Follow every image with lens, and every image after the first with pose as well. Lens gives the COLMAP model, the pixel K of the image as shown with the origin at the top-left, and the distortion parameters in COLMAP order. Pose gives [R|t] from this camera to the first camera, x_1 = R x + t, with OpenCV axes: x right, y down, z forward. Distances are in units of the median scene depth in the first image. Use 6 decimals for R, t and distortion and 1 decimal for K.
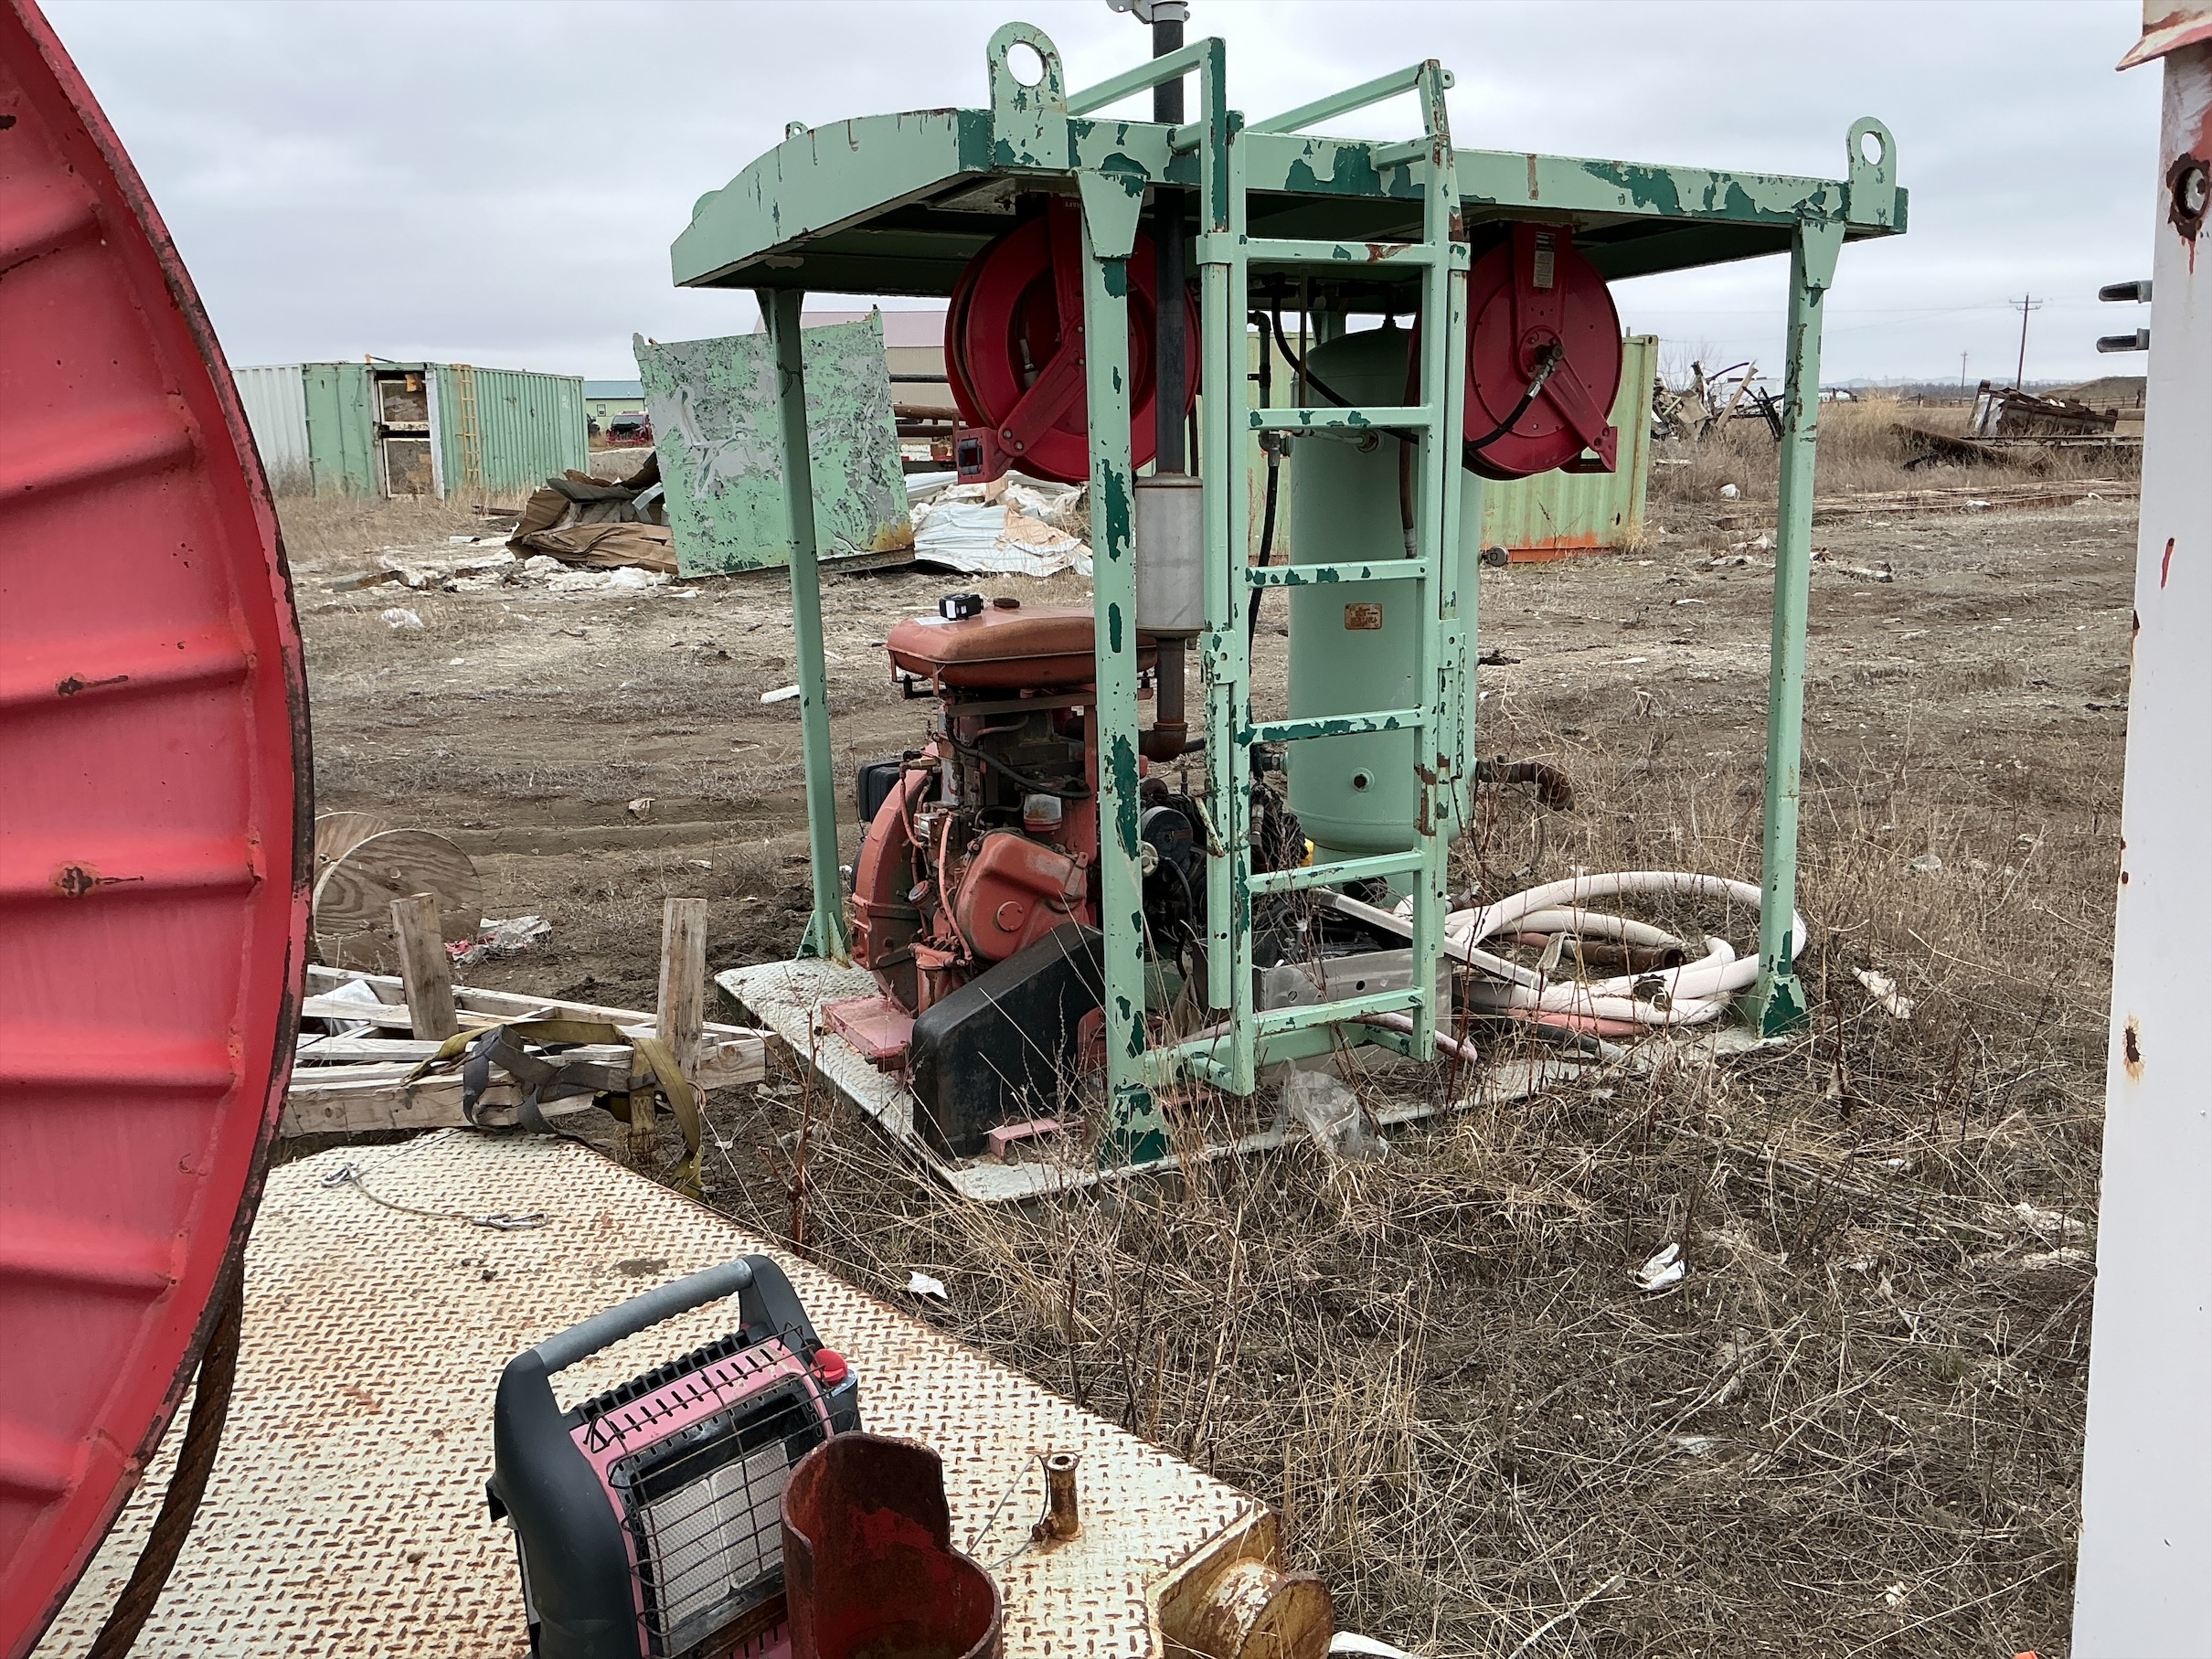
lens RADIAL K [[1806.4, 0, 1095.1], [0, 1806.4, 846.5], [0, 0, 1]] dist [0.084212, -0.163210]
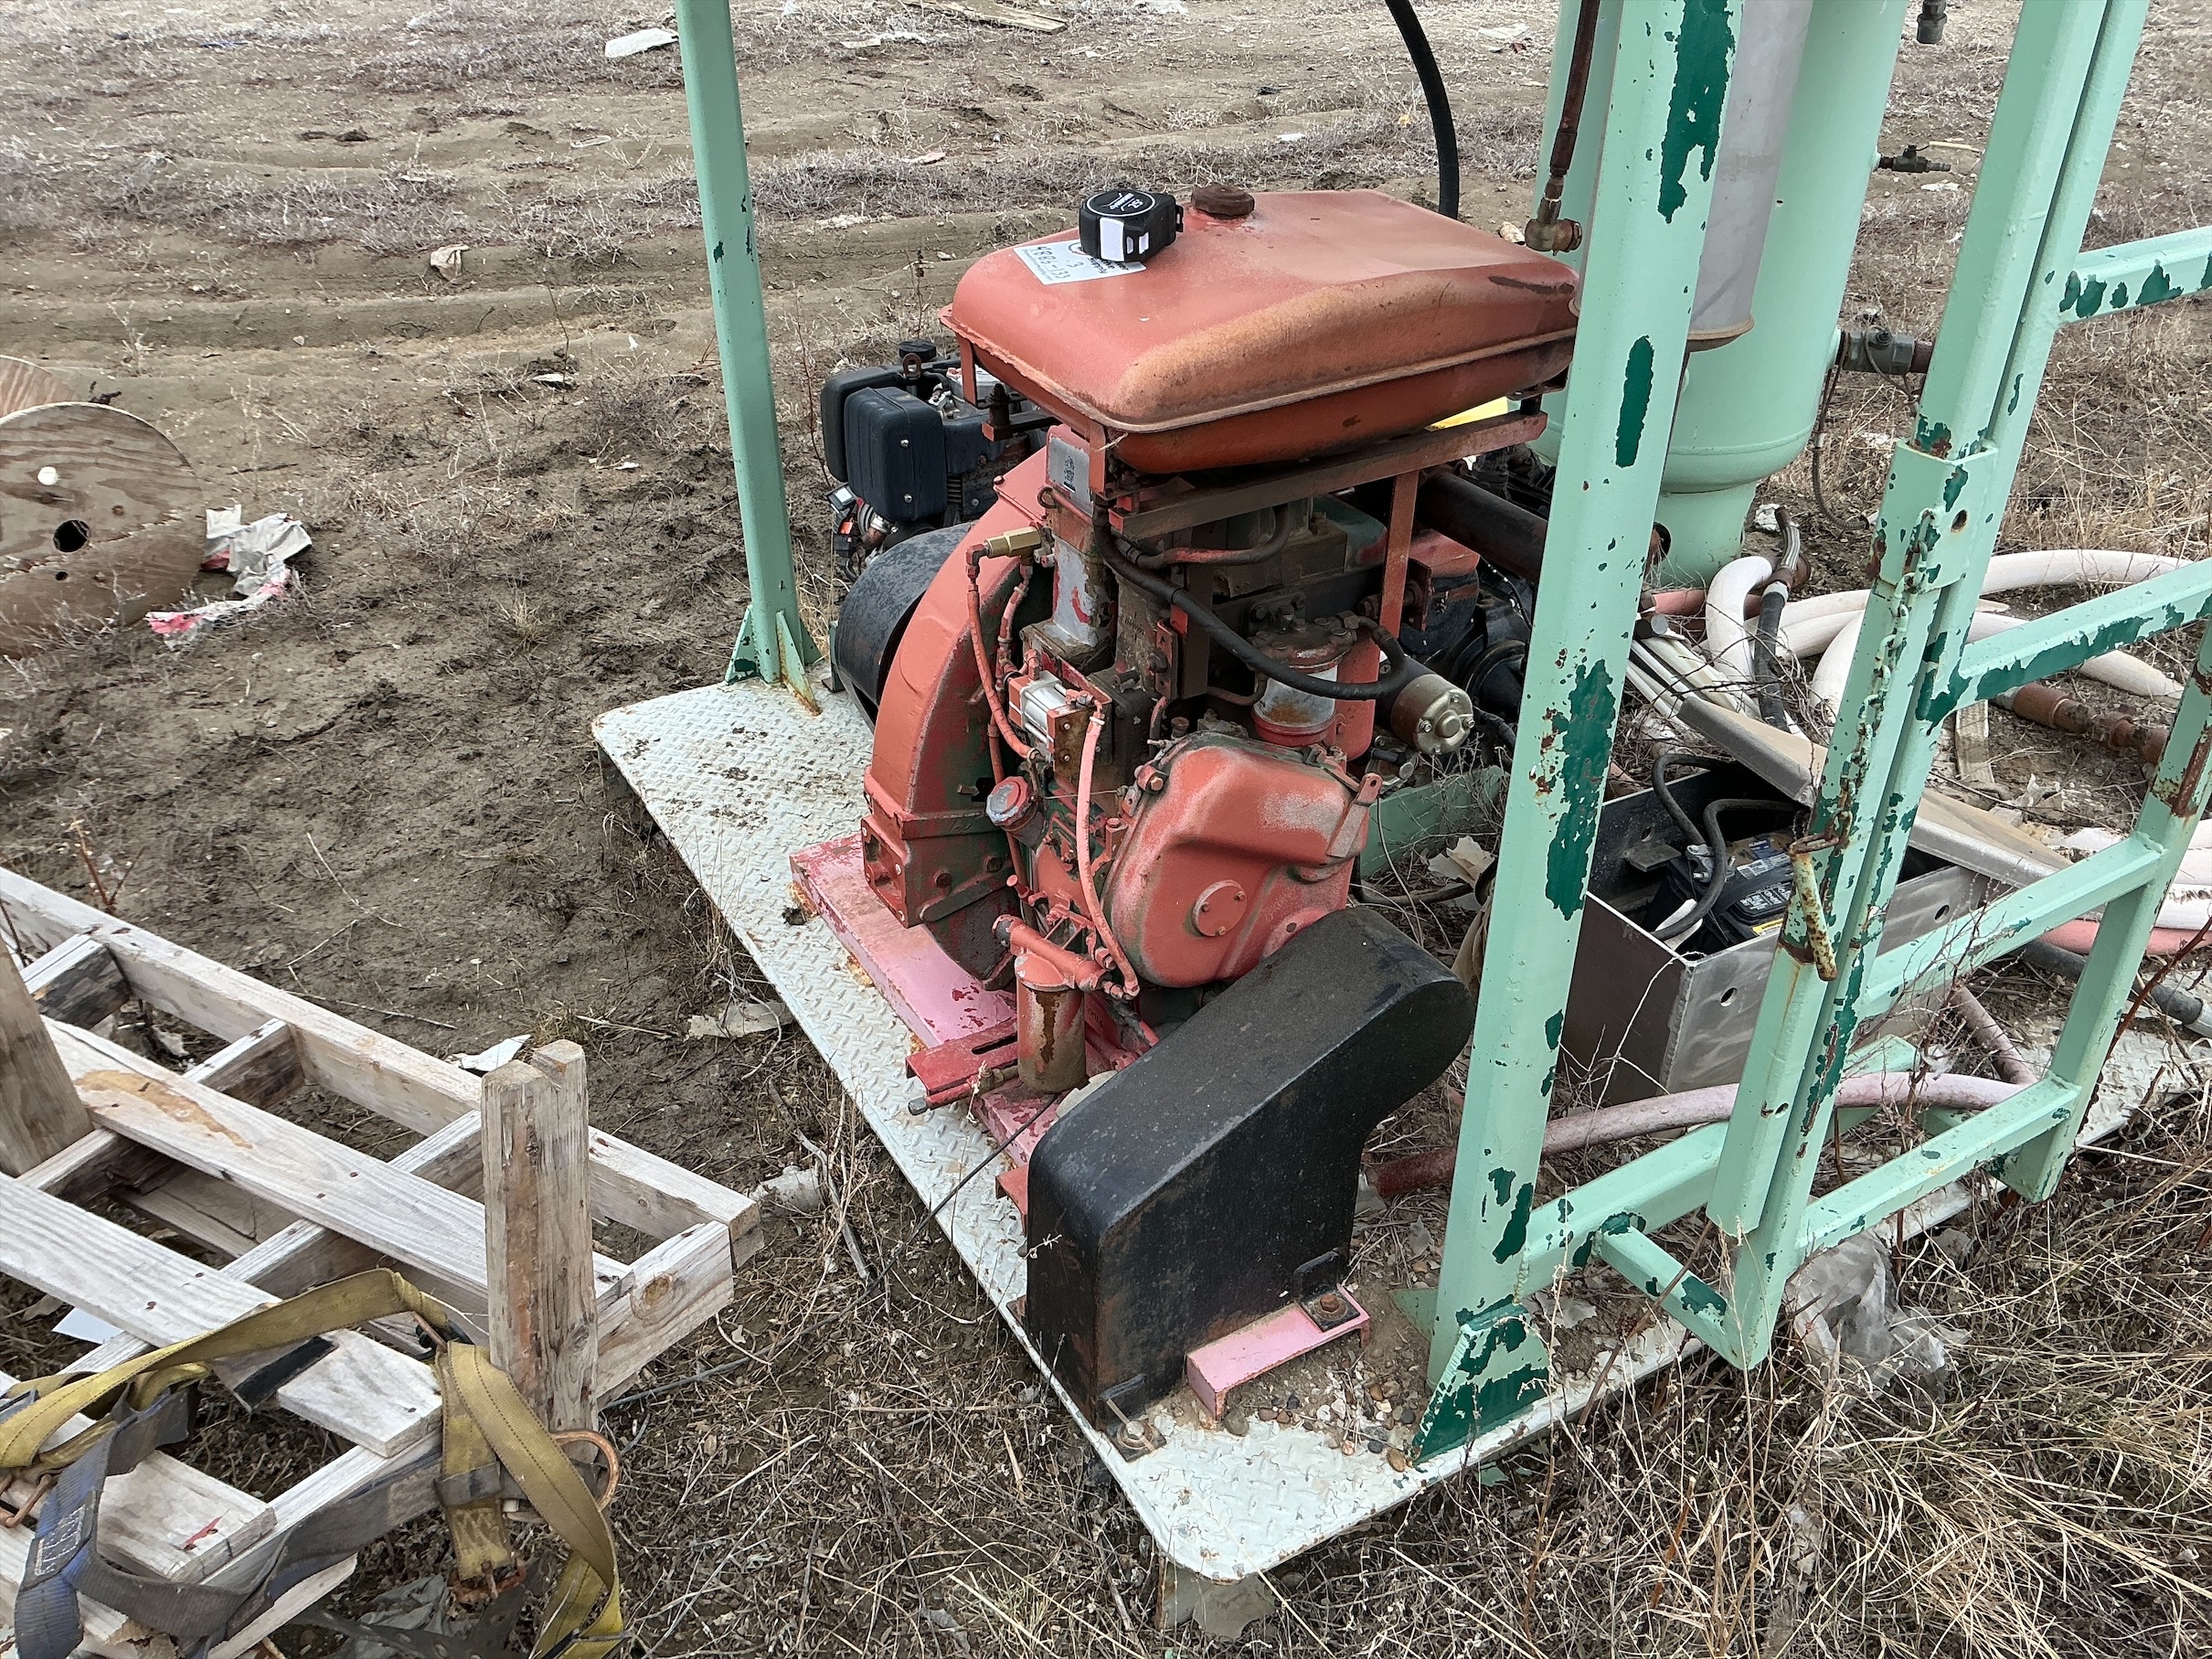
lens RADIAL K [[1806.4, 0, 1087.5], [0, 1806.4, 829.4], [0, 0, 1]] dist [0.084212, -0.163210]
pose [[0.998119, -0.008126, 0.060764, -0.110812], [-0.014162, 0.933808, 0.357495, -0.152692], [-0.059647, -0.357683, 0.931936, 0.558362]]
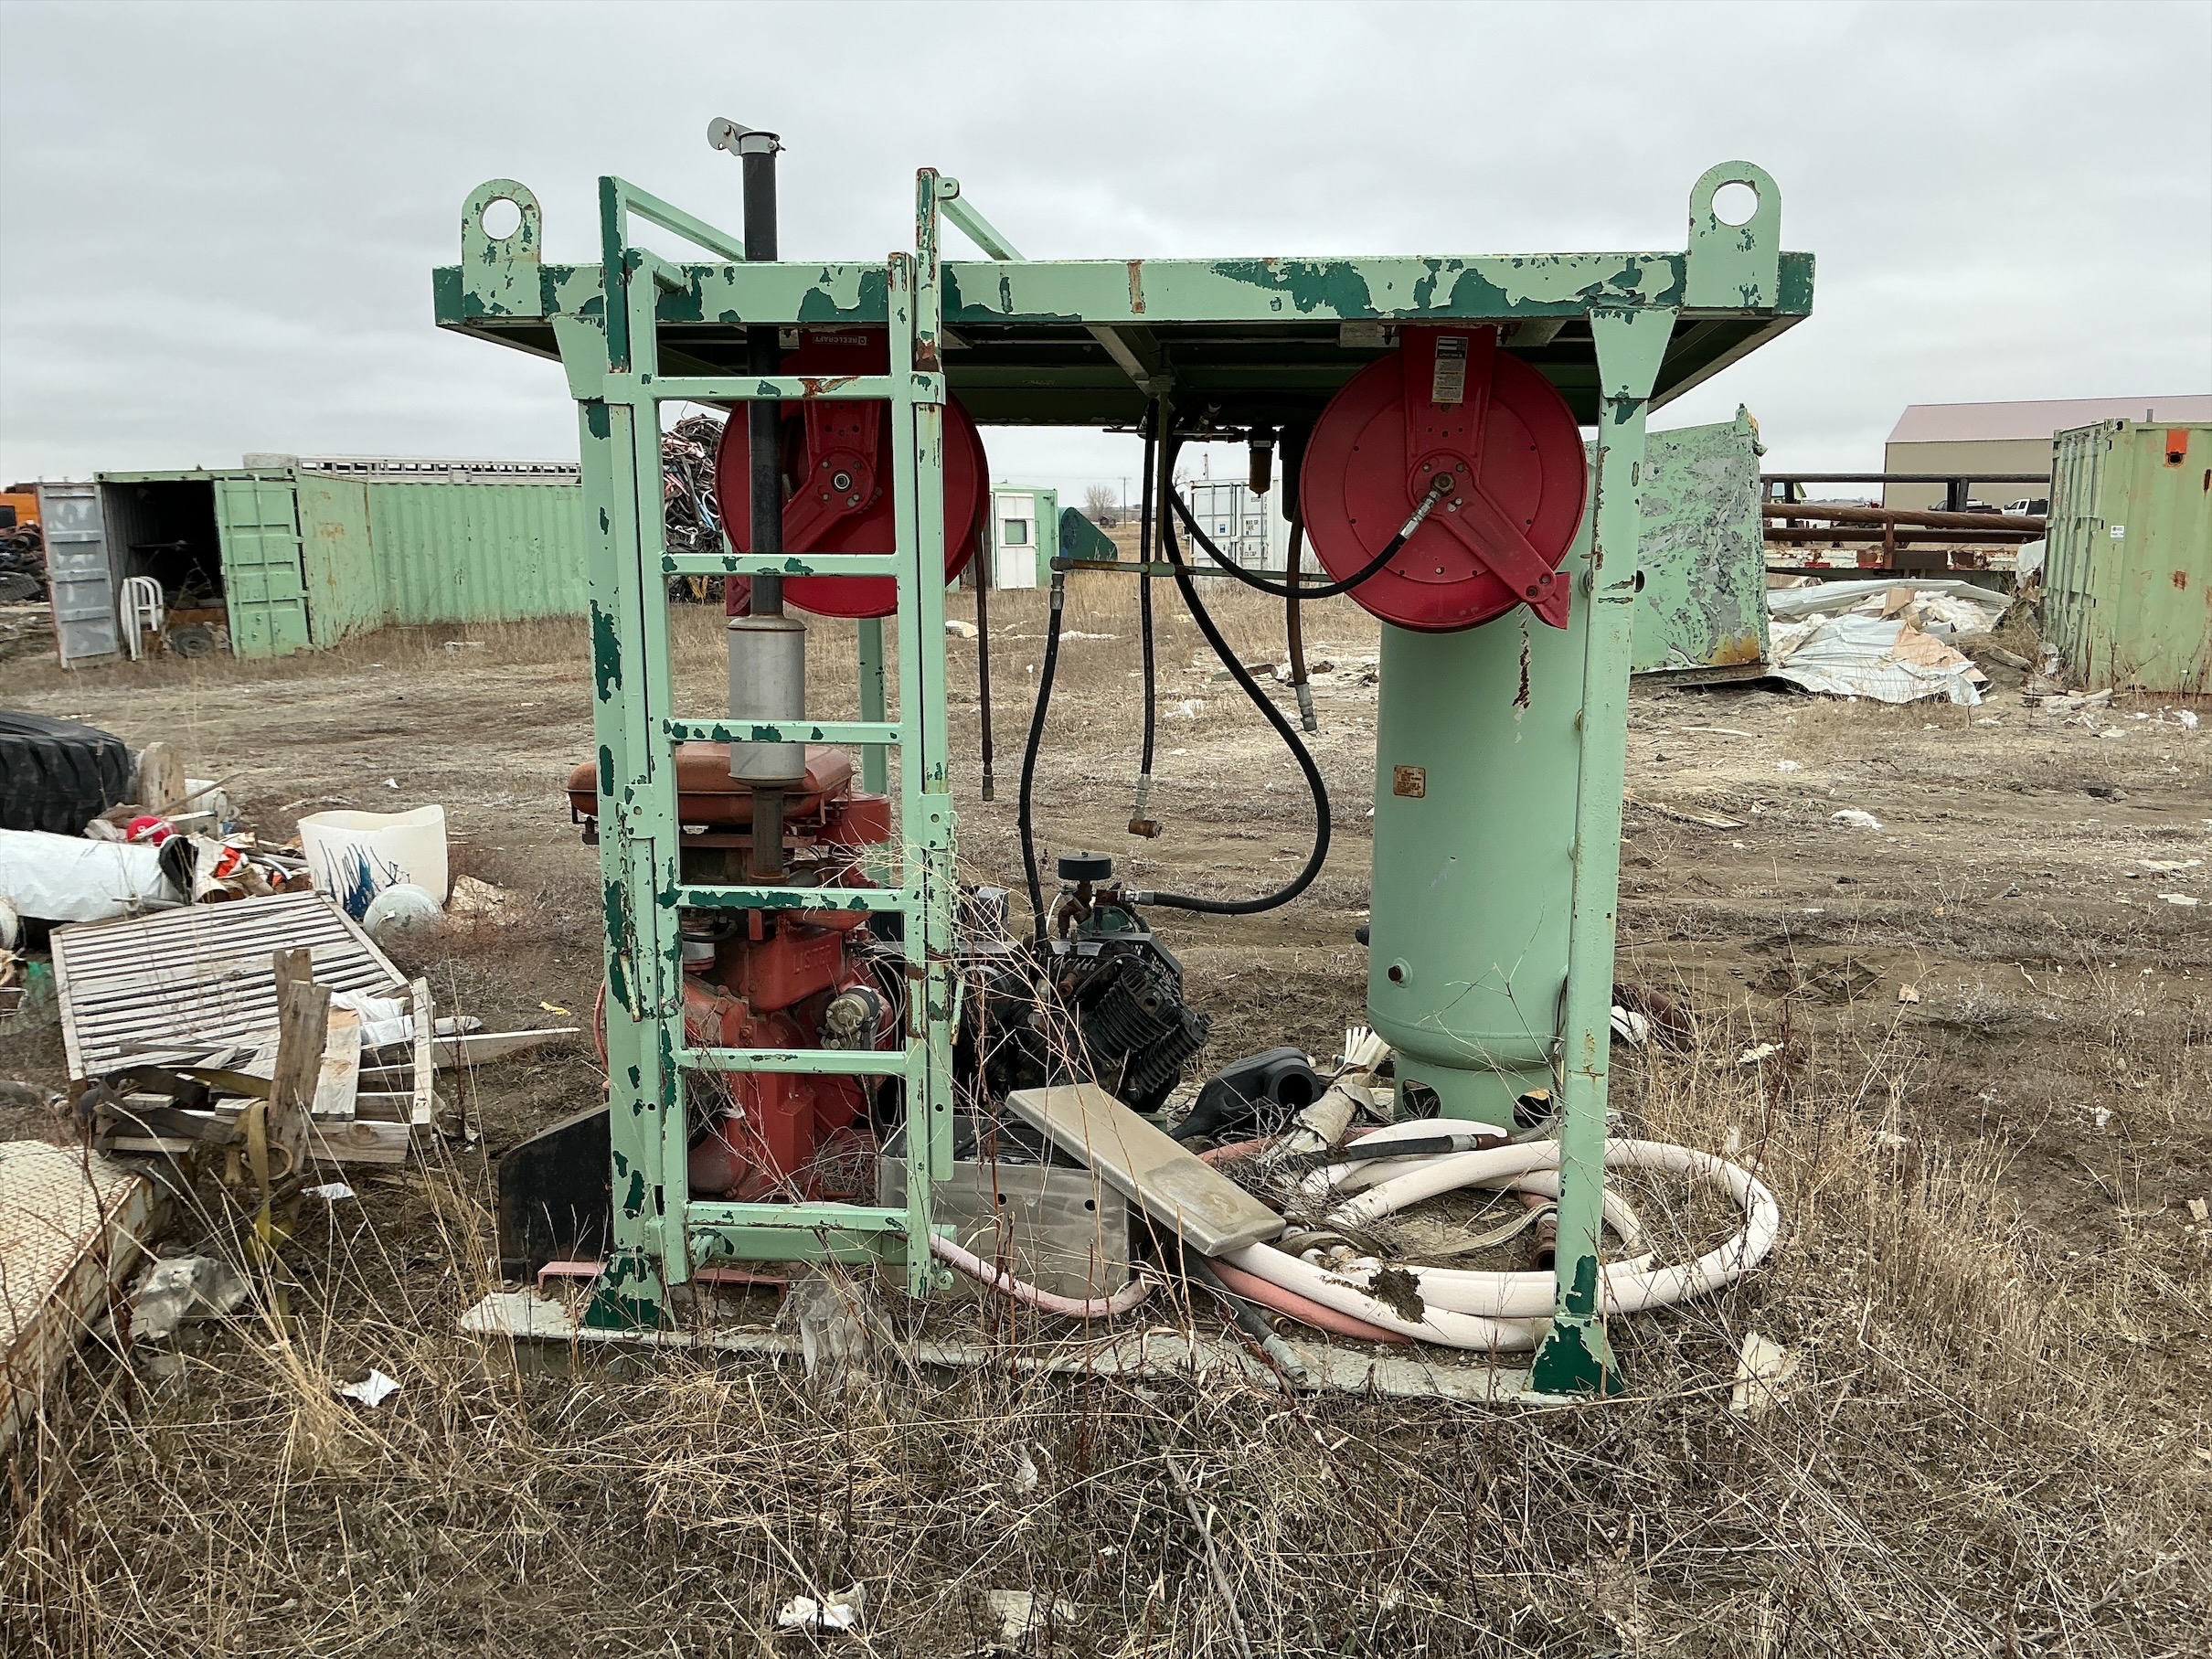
lens RADIAL K [[1806.4, 0, 1102.7], [0, 1806.4, 830.5], [0, 0, 1]] dist [0.084212, -0.163210]
pose [[0.825267, 0.101542, -0.555539, 0.692392], [-0.134289, 0.990771, -0.018396, -0.095222], [0.548544, 0.089785, 0.831287, 0.300718]]
